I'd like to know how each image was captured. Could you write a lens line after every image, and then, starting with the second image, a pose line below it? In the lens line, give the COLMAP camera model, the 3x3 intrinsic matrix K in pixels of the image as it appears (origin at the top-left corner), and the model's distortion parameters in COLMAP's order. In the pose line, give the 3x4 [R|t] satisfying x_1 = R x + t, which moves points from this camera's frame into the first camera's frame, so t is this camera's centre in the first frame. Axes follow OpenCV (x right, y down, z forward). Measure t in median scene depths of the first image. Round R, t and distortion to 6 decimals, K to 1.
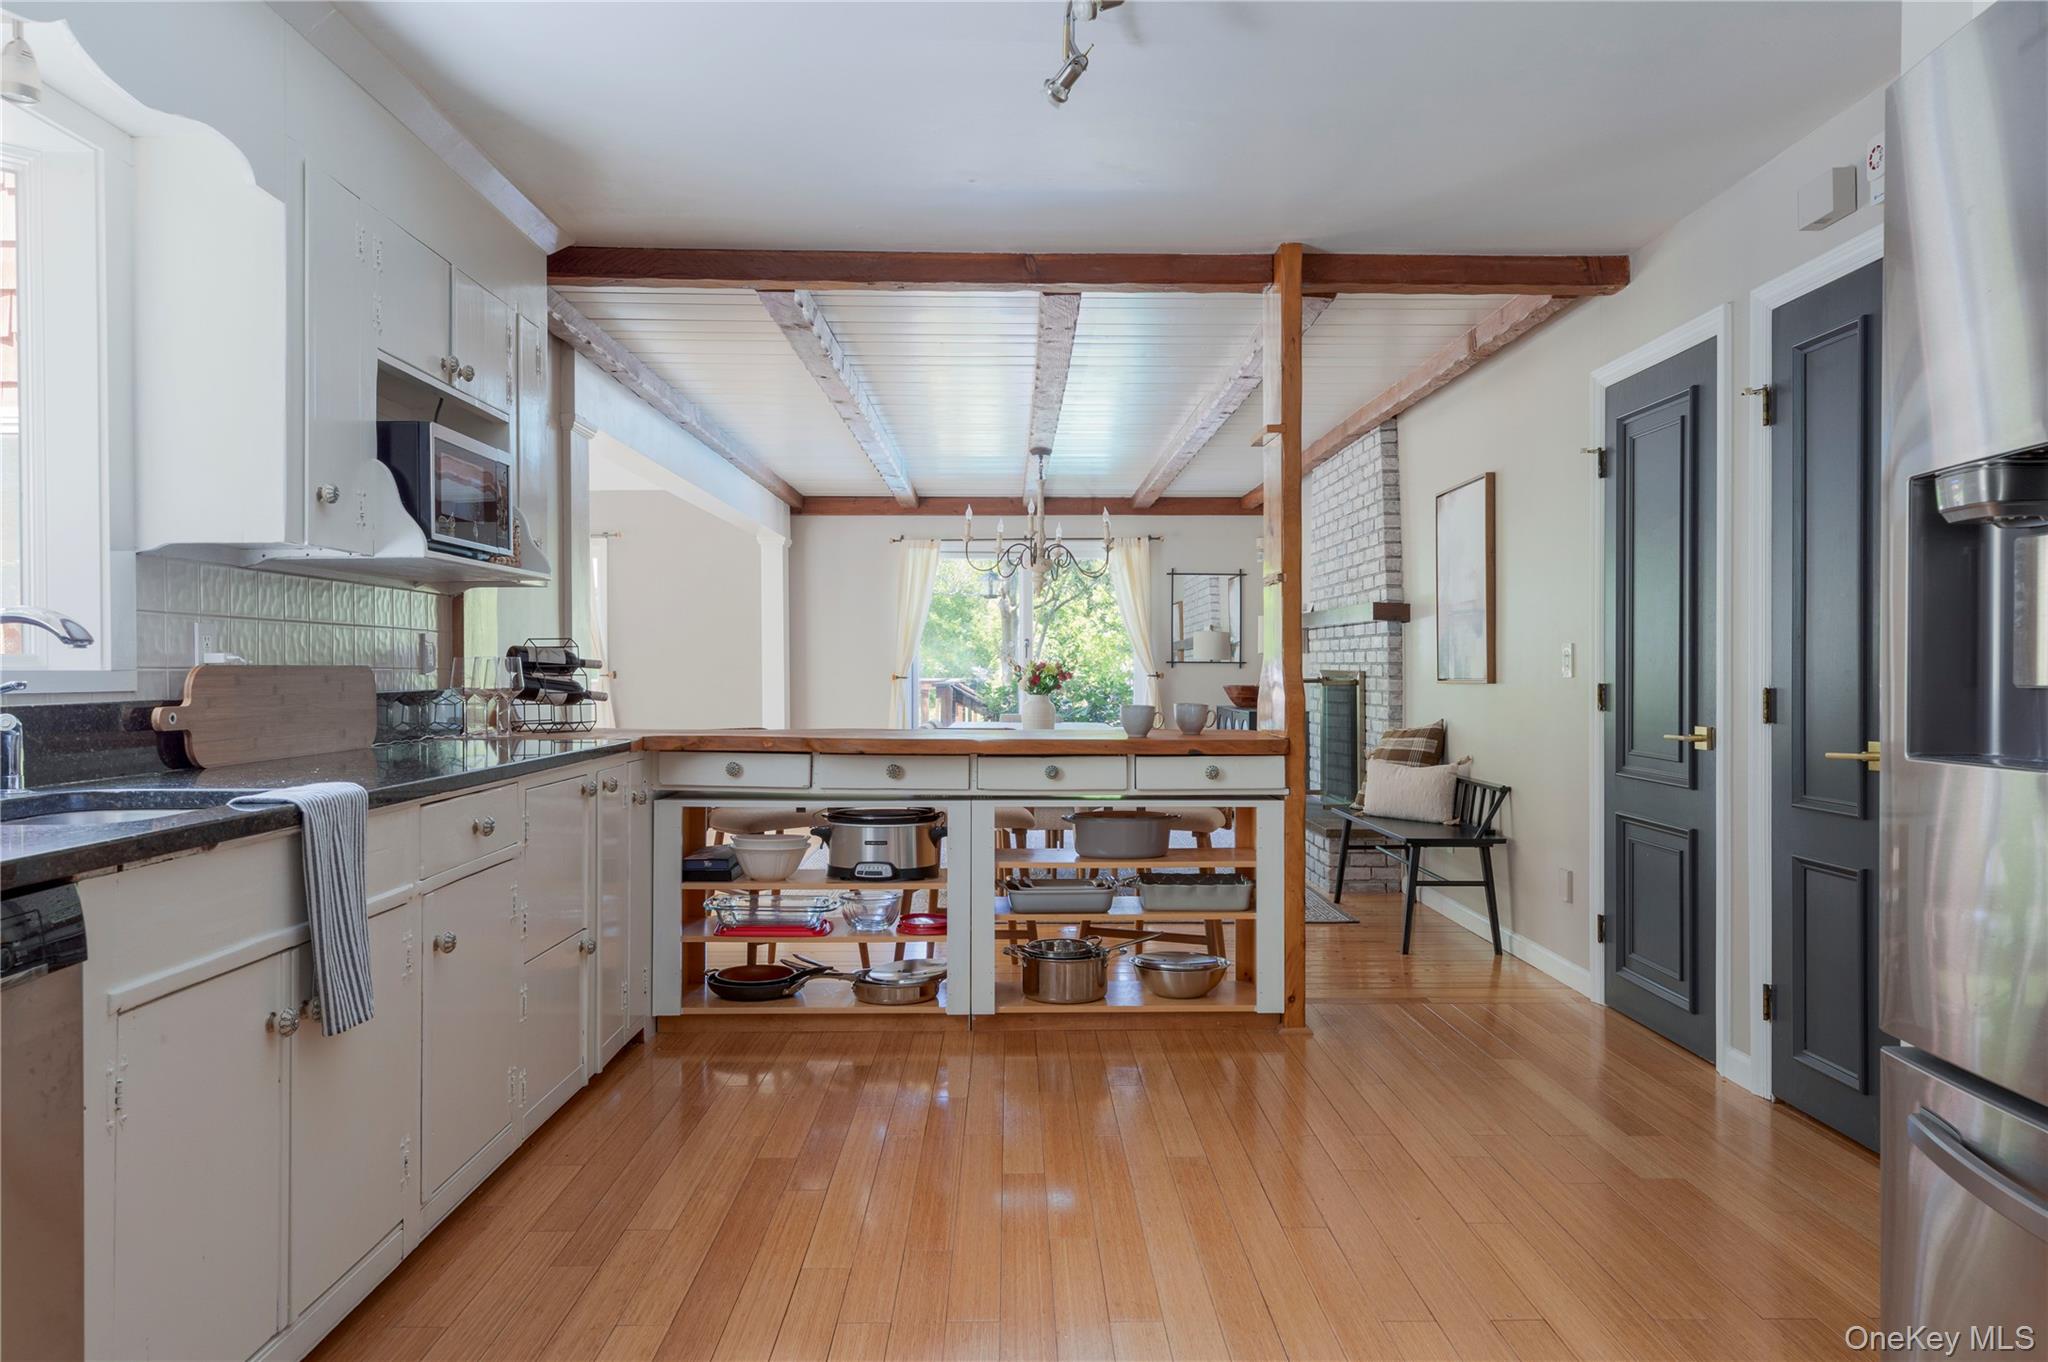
lens RADIAL K [[1363.5, 0, 1024.0], [0, 1363.5, 681.0], [0, 0, 1]] dist [0.012556, 0.002089]
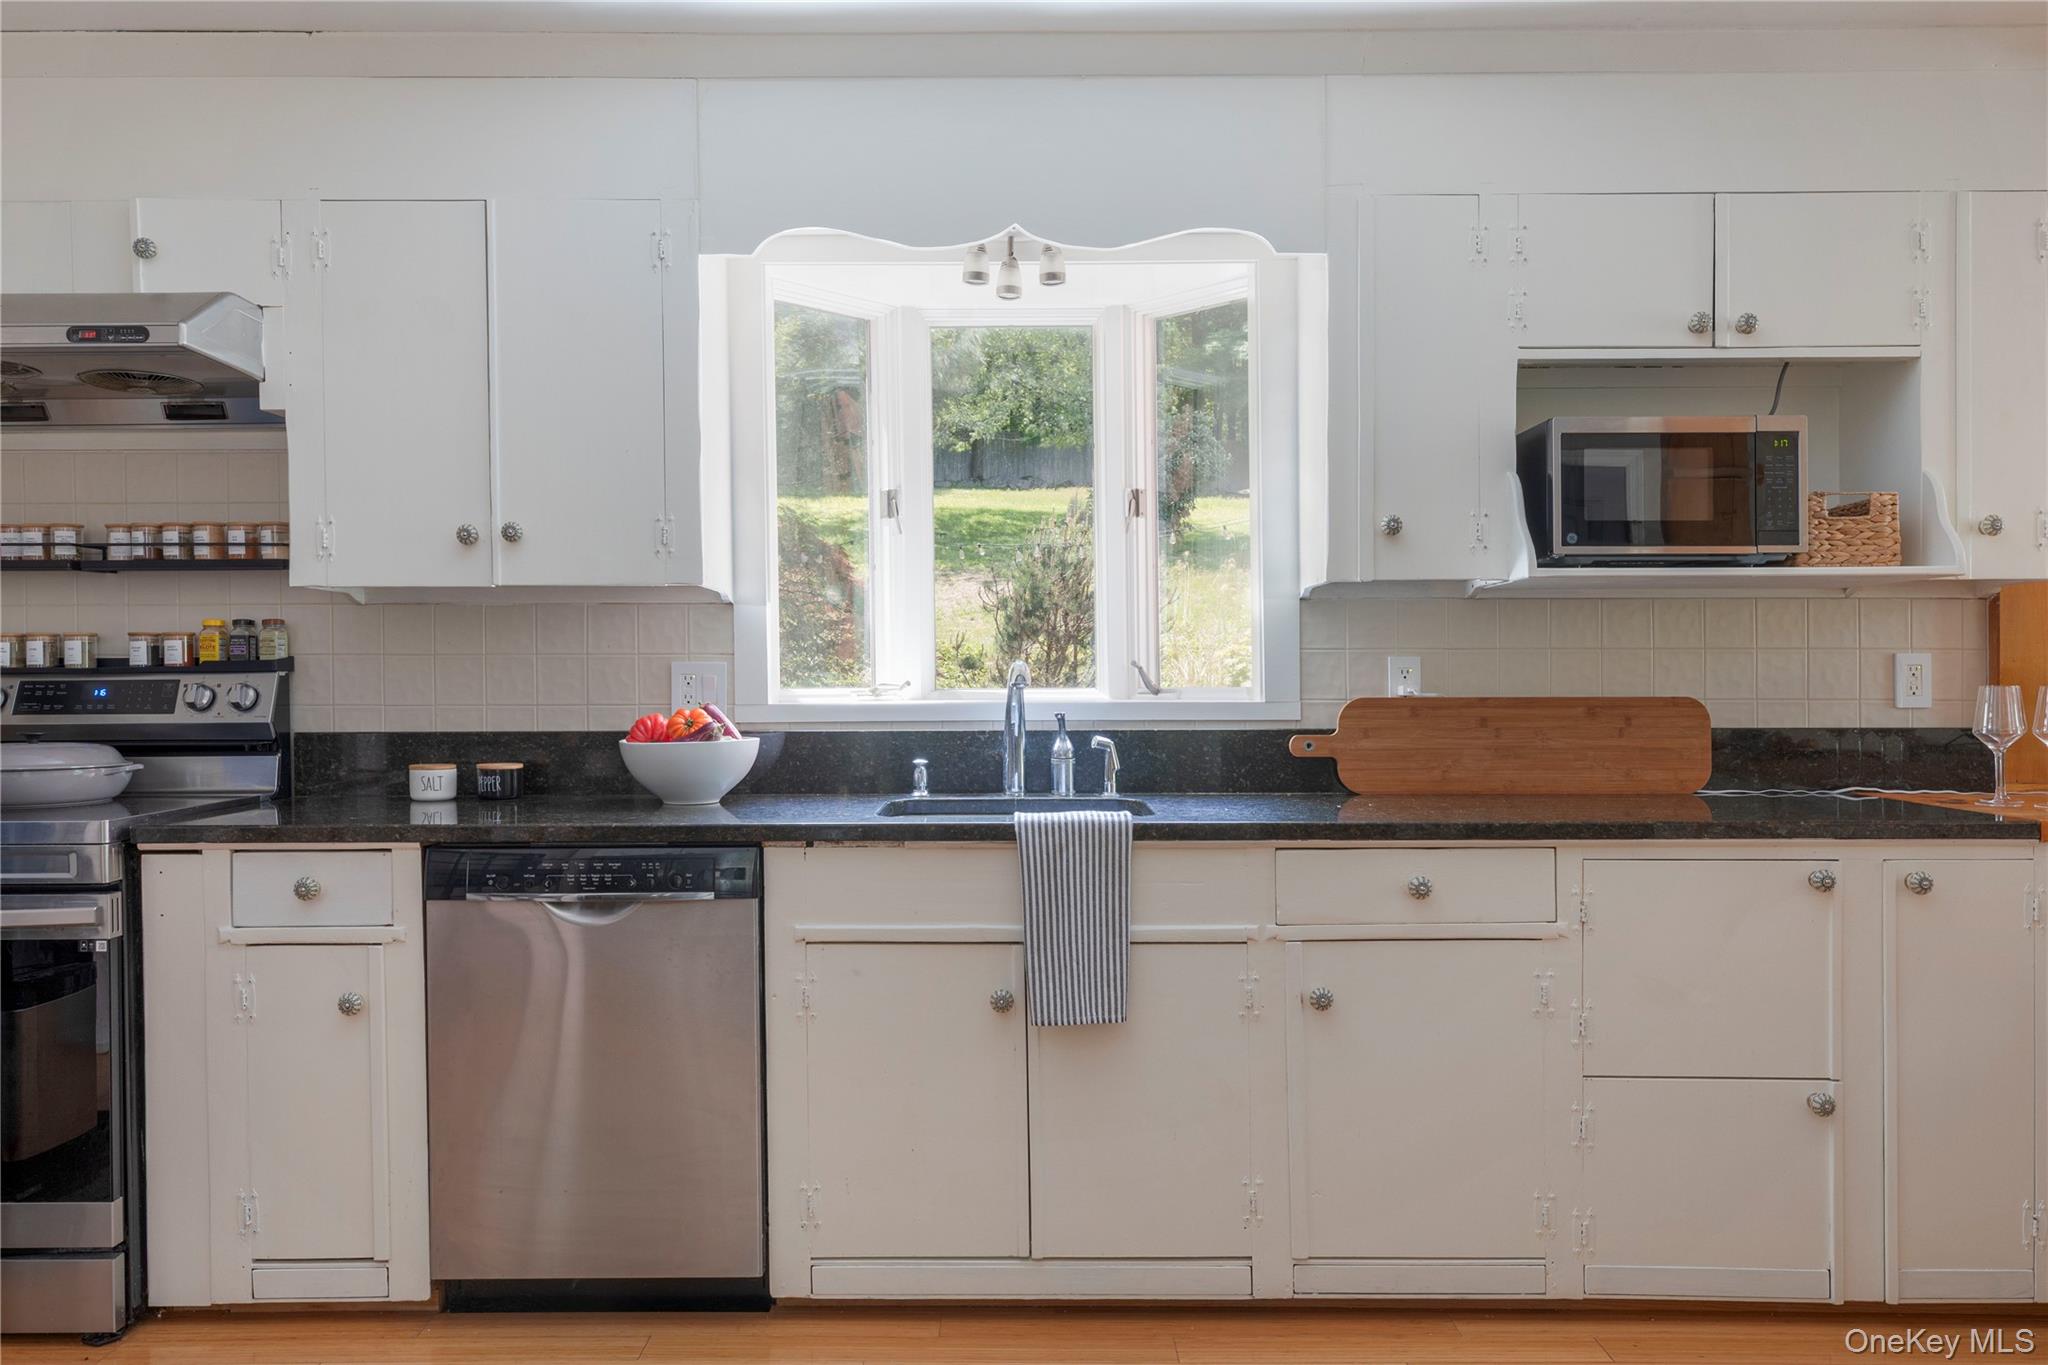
lens RADIAL K [[1363.5, 0, 1024.0], [0, 1363.5, 682.5], [0, 0, 1]] dist [0.012556, 0.002089]
pose [[-0.041640, 0.004683, -0.999122, 0.487991], [-0.004756, 0.999977, 0.004885, -0.027956], [0.999121, 0.004955, -0.041616, 0.795499]]
